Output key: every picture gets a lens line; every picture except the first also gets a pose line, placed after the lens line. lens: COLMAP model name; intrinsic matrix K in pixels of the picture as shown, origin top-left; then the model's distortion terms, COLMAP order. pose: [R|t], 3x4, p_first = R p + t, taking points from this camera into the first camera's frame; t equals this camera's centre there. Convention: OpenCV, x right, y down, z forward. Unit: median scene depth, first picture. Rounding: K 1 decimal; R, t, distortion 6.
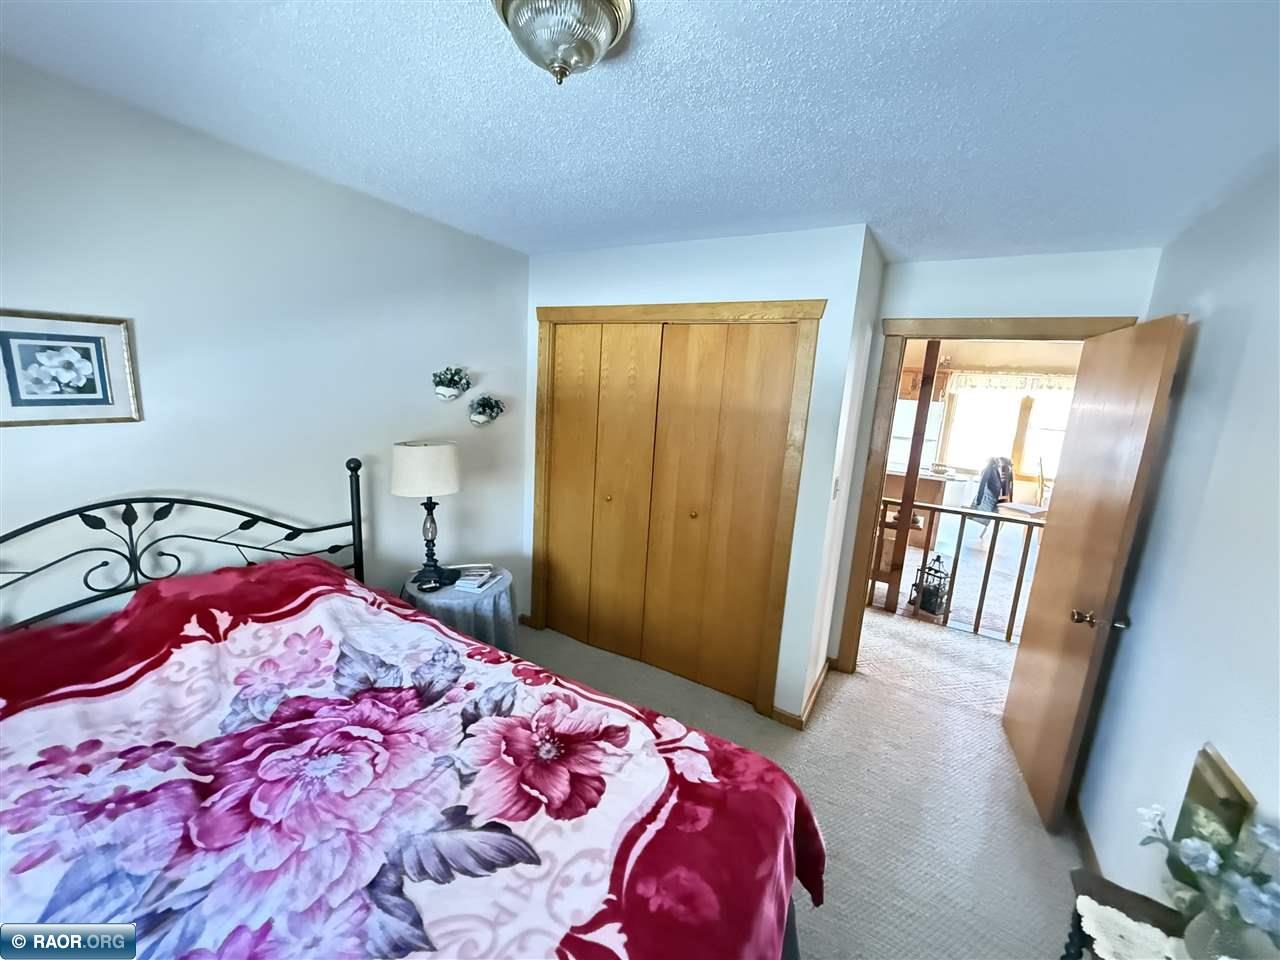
lens RADIAL K [[511.0, 0, 639.3], [0, 511.0, 480.9], [0, 0, 1]] dist [0.000506, -0.000125]
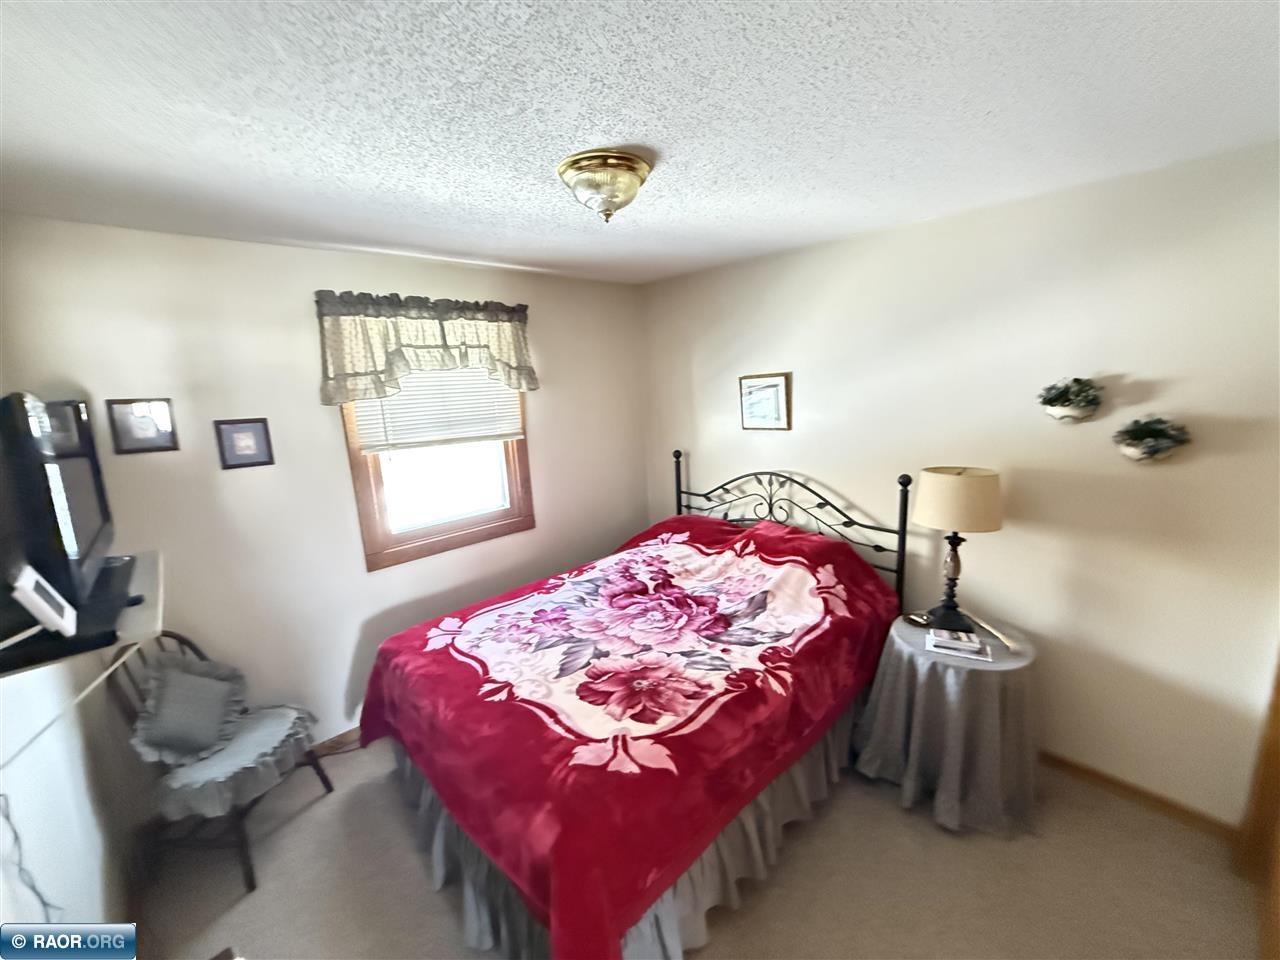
lens RADIAL K [[511.0, 0, 637.3], [0, 511.0, 478.4], [0, 0, 1]] dist [0.000506, -0.000125]
pose [[-0.288569, 0.141573, -0.946935, 0.933196], [-0.141848, 0.971773, 0.188513, -0.236975], [0.946893, 0.188720, -0.260342, 1.109418]]
